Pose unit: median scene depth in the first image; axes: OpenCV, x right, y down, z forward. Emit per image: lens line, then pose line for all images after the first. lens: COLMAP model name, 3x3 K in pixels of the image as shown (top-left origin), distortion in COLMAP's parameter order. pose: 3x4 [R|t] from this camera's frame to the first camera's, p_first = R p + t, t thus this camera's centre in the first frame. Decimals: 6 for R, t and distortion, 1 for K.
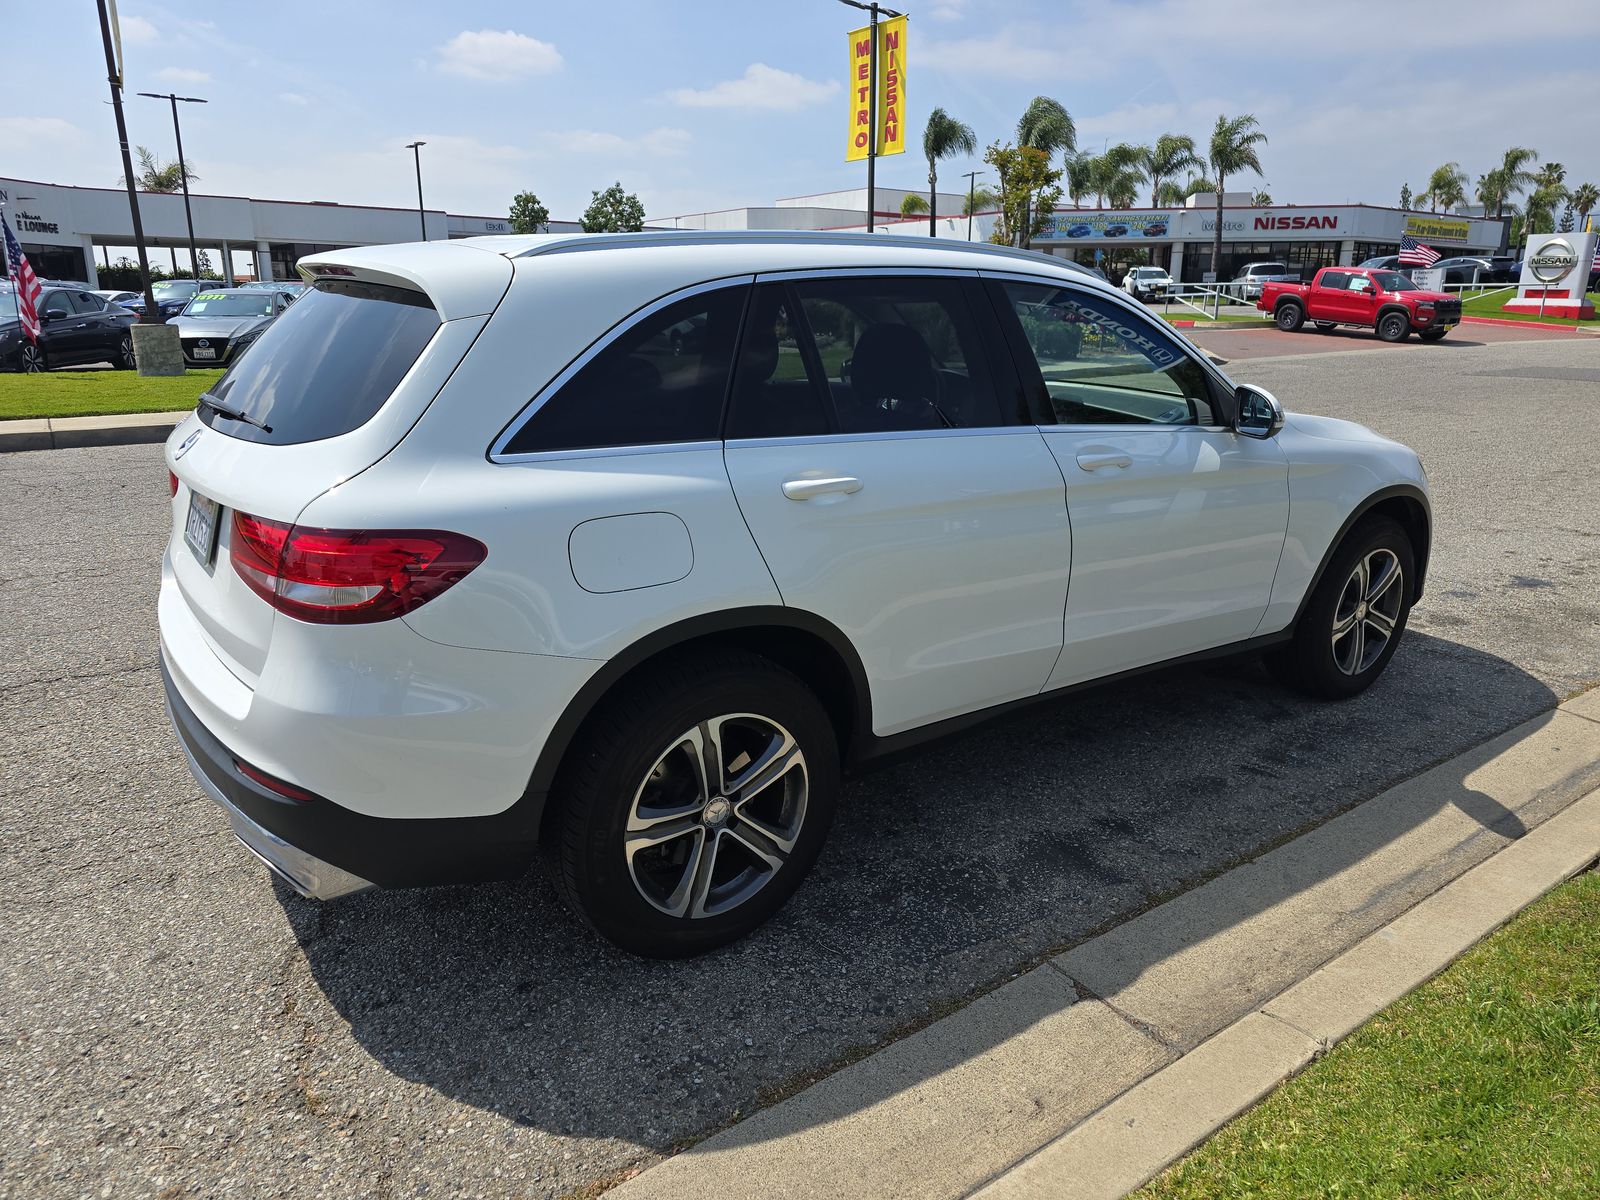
lens RADIAL K [[1078.5, 0, 821.2], [0, 1078.5, 589.2], [0, 0, 1]] dist [0.024648, -0.017563]
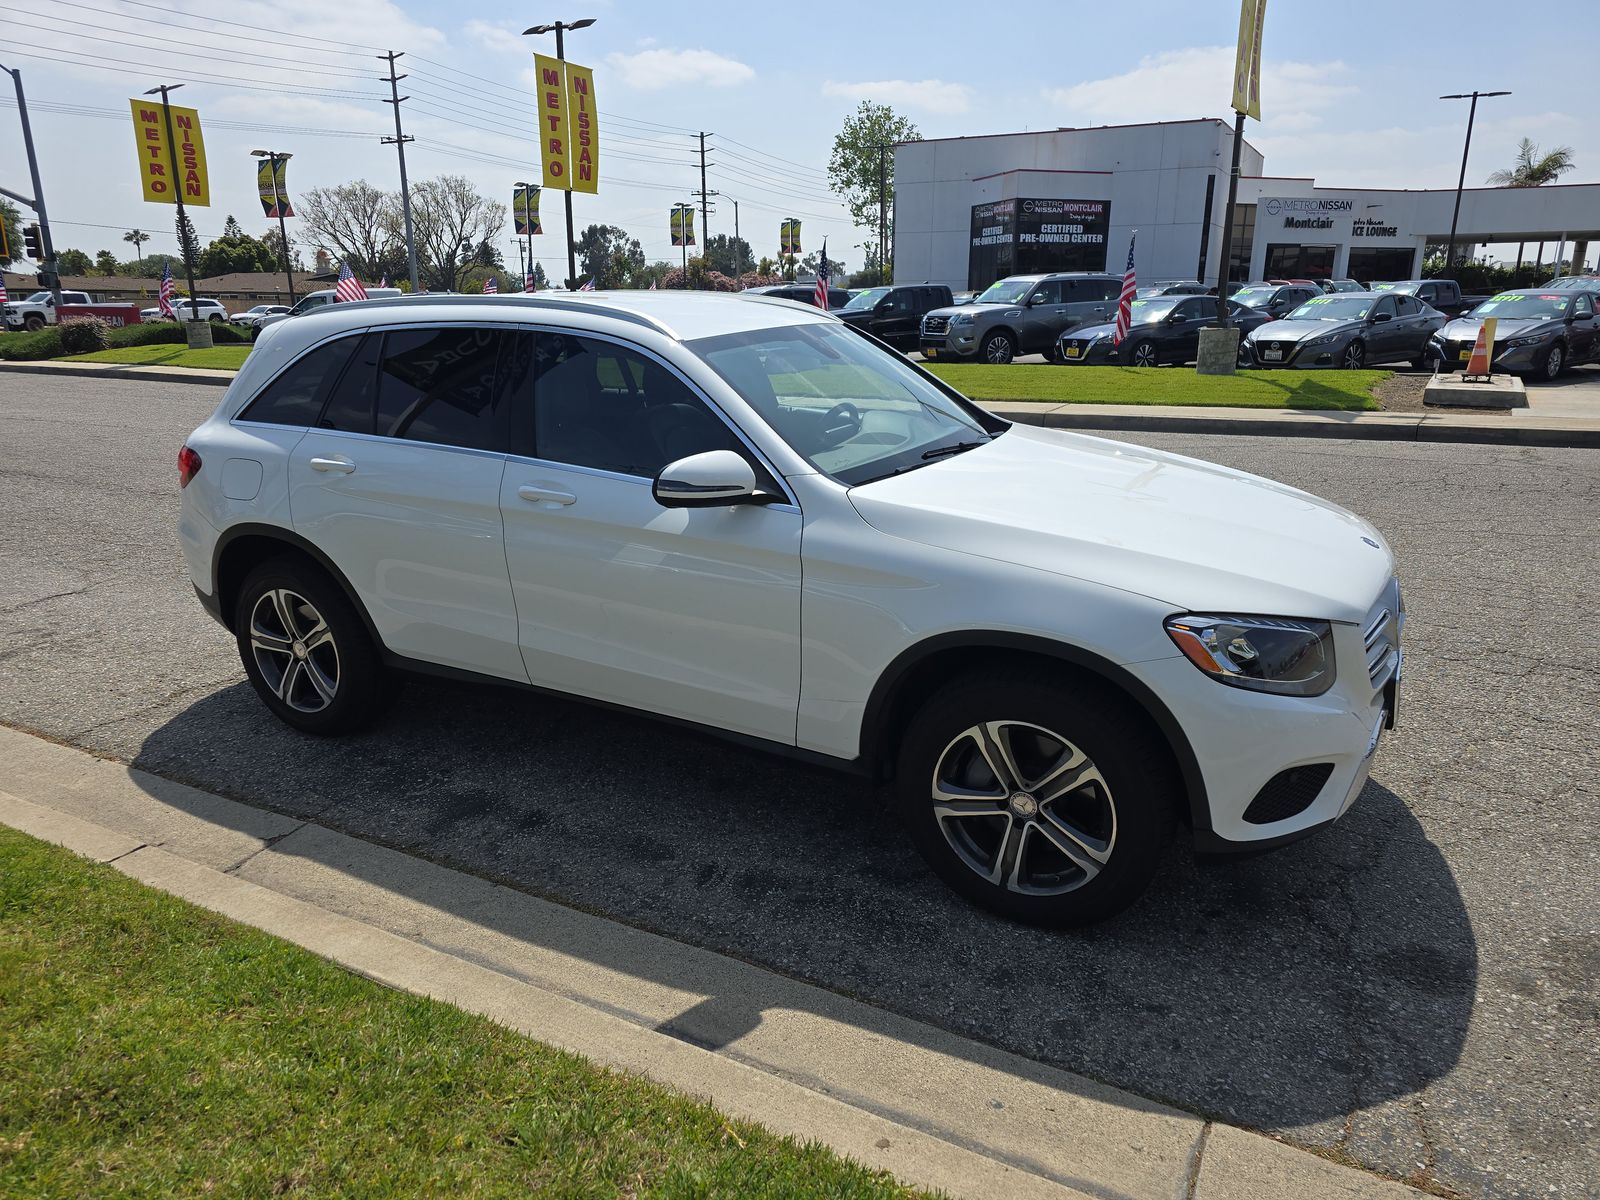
lens RADIAL K [[1078.5, 0, 800.3], [0, 1078.5, 601.3], [0, 0, 1]] dist [0.024648, -0.017563]
pose [[0.419264, 0.234672, -0.877010, 0.241052], [-0.221713, 0.963232, 0.151751, -0.041784], [0.880376, 0.130820, 0.455878, 0.130505]]
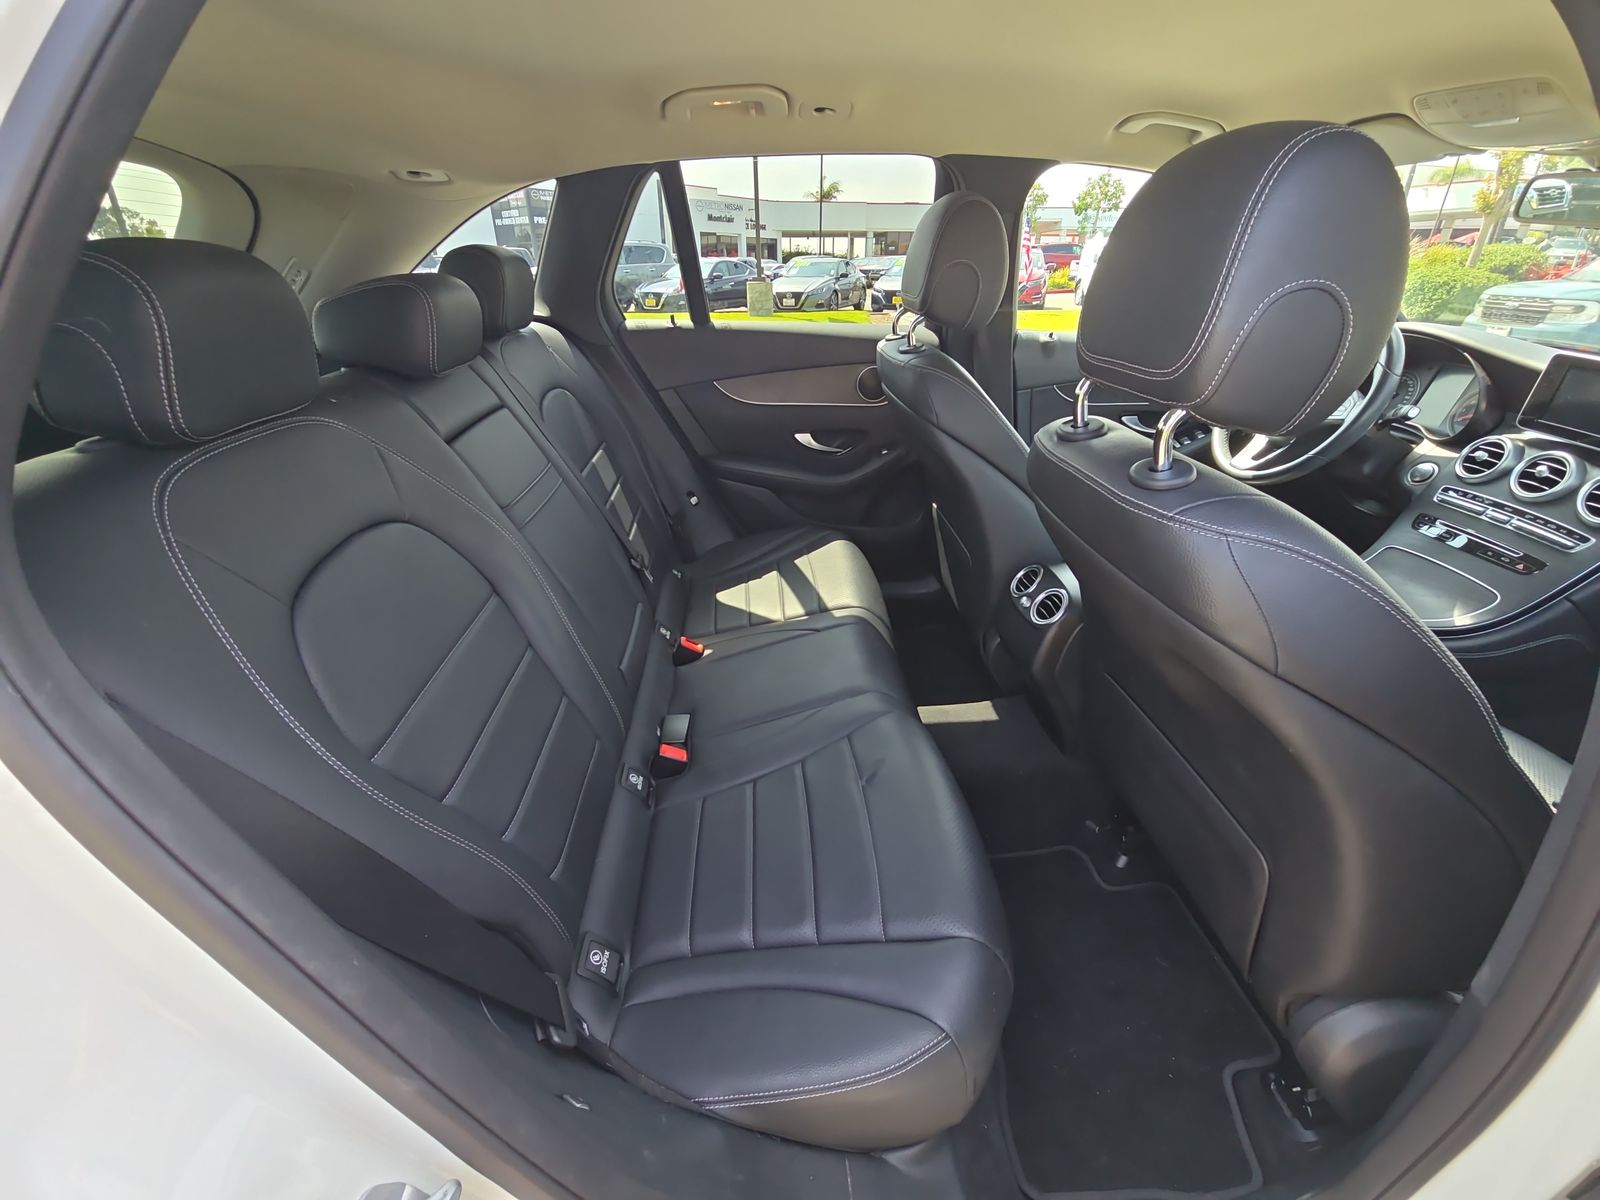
lens RADIAL K [[652.0, 0, 799.8], [0, 652.0, 603.3], [0, 0, 1]] dist [0.005578, -0.007253]
pose [[0.842280, 0.235697, -0.484780, 0.010571], [-0.128666, 0.961251, 0.243805, -0.030184], [0.523460, -0.142977, 0.839969, 0.150087]]
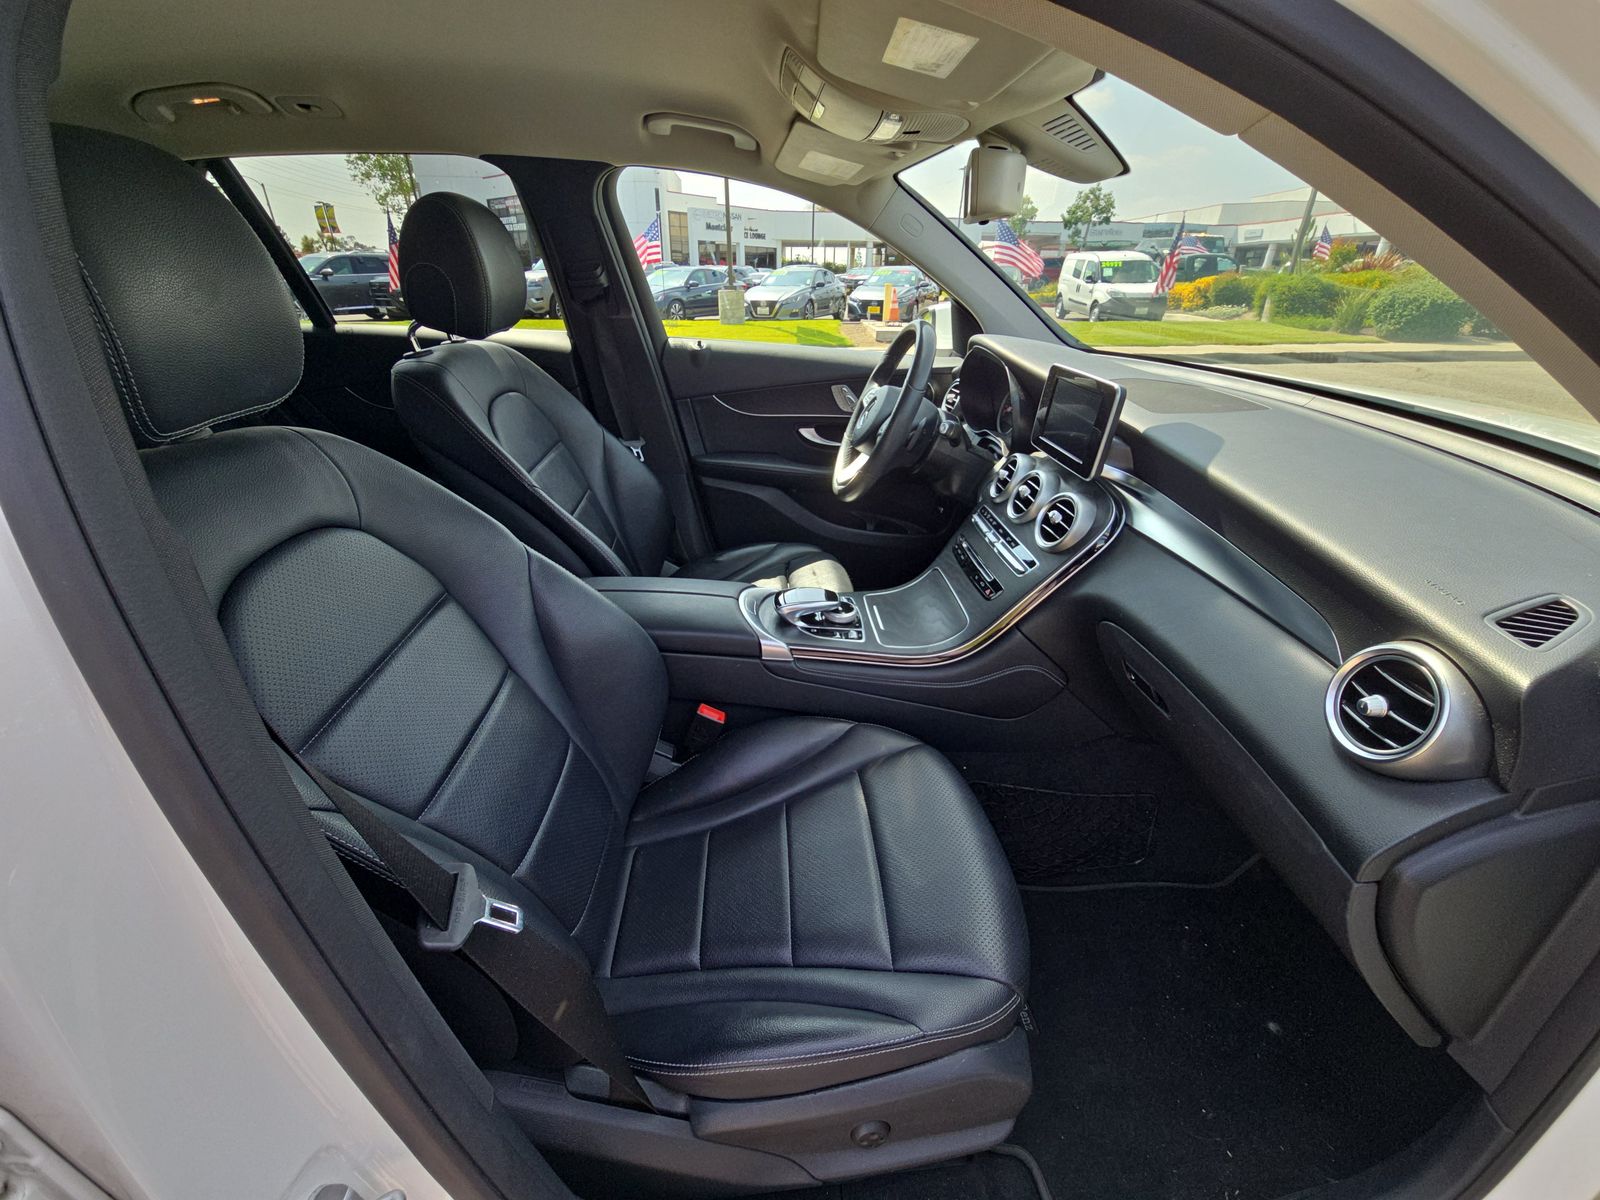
lens RADIAL K [[652.0, 0, 807.9], [0, 652.0, 603.7], [0, 0, 1]] dist [0.005578, -0.007253]
pose [[0.841778, 0.238945, -0.484060, 0.051624], [-0.139451, 0.962518, 0.232620, -0.037380], [0.521500, -0.128311, 0.843548, 0.179728]]
